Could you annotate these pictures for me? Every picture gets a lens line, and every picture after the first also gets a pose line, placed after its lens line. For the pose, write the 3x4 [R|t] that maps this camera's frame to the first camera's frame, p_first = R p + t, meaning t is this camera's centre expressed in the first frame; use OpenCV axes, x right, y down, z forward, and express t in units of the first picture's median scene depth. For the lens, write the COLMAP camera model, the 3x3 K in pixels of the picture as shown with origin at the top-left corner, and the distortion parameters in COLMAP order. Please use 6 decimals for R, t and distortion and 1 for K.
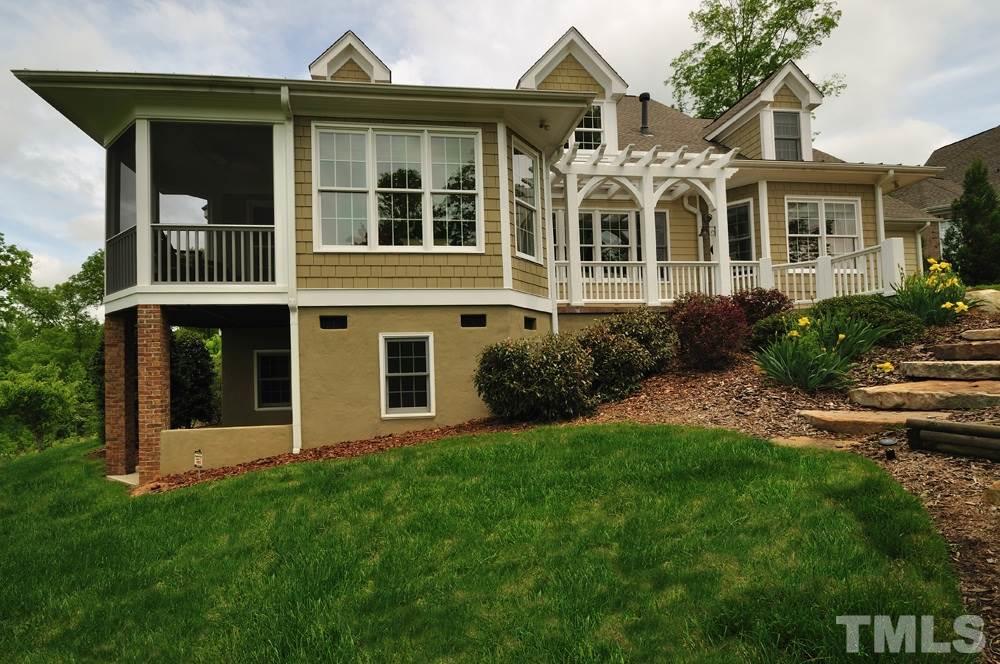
lens RADIAL K [[432.5, 0, 500.0], [0, 432.5, 332.0], [0, 0, 1]] dist [0.019389, -0.015430]
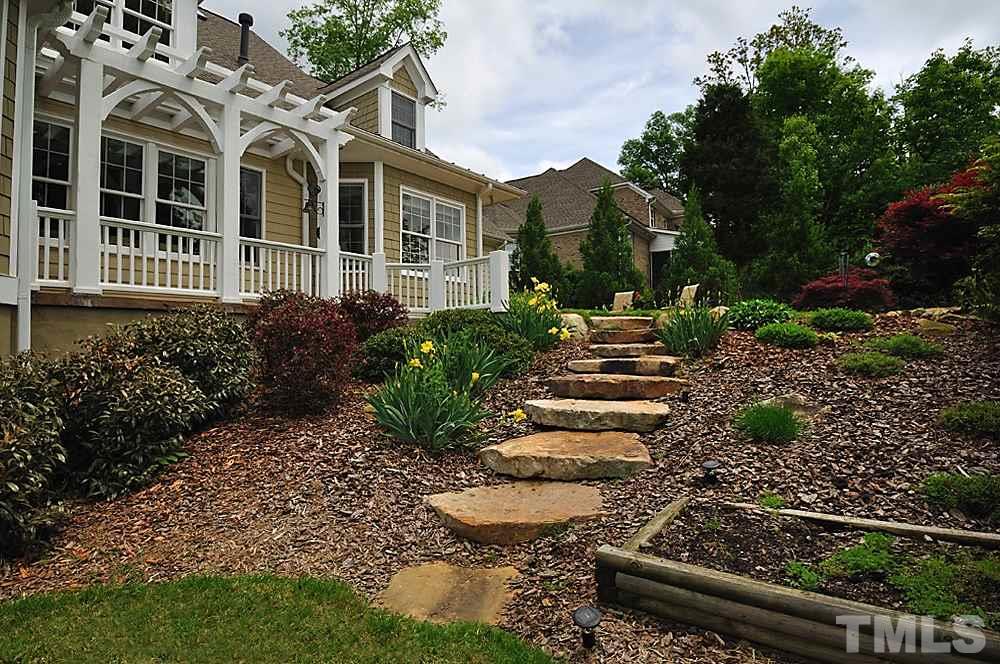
lens RADIAL K [[510.8, 0, 500.2], [0, 510.8, 320.6], [0, 0, 1]] dist [-0.021591, 0.000575]
pose [[0.698791, 0.041014, 0.714149, 0.081826], [-0.032945, 0.999141, -0.025145, -0.024951], [-0.714567, -0.005956, 0.699542, 0.151690]]
